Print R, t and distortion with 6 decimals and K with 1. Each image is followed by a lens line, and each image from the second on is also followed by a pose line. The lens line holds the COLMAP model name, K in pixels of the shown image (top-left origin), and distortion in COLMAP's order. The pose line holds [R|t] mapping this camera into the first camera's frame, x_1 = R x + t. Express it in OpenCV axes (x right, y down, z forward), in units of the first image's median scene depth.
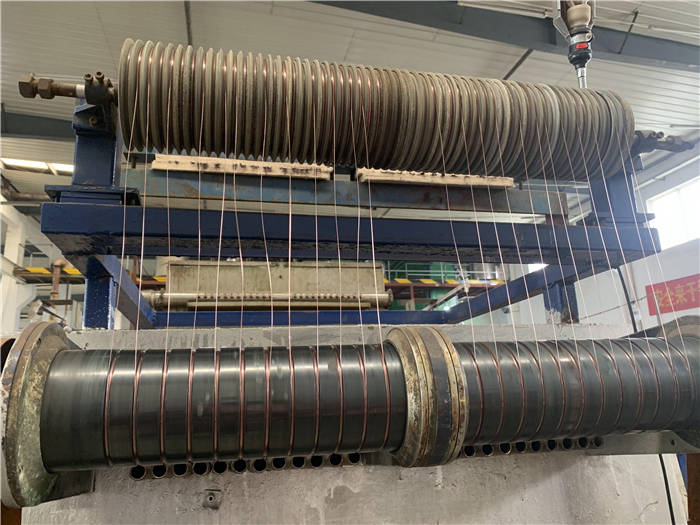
lens RADIAL K [[532.0, 0, 353.9], [0, 532.0, 258.0], [0, 0, 1]] dist [0.028797, -0.025555]
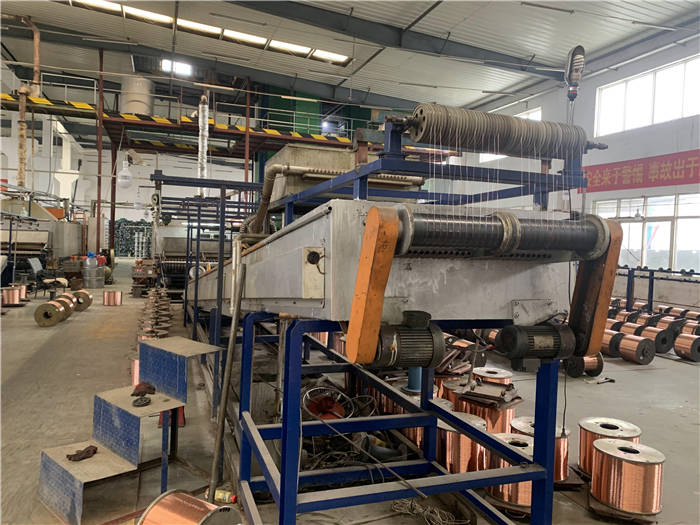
lens RADIAL K [[532.0, 0, 348.5], [0, 532.0, 260.0], [0, 0, 1]] dist [0.028797, -0.025555]
pose [[0.991060, 0.070459, 0.113295, -0.855412], [-0.098724, 0.958483, 0.267513, -0.262090], [-0.089743, -0.276306, 0.956870, -1.498330]]
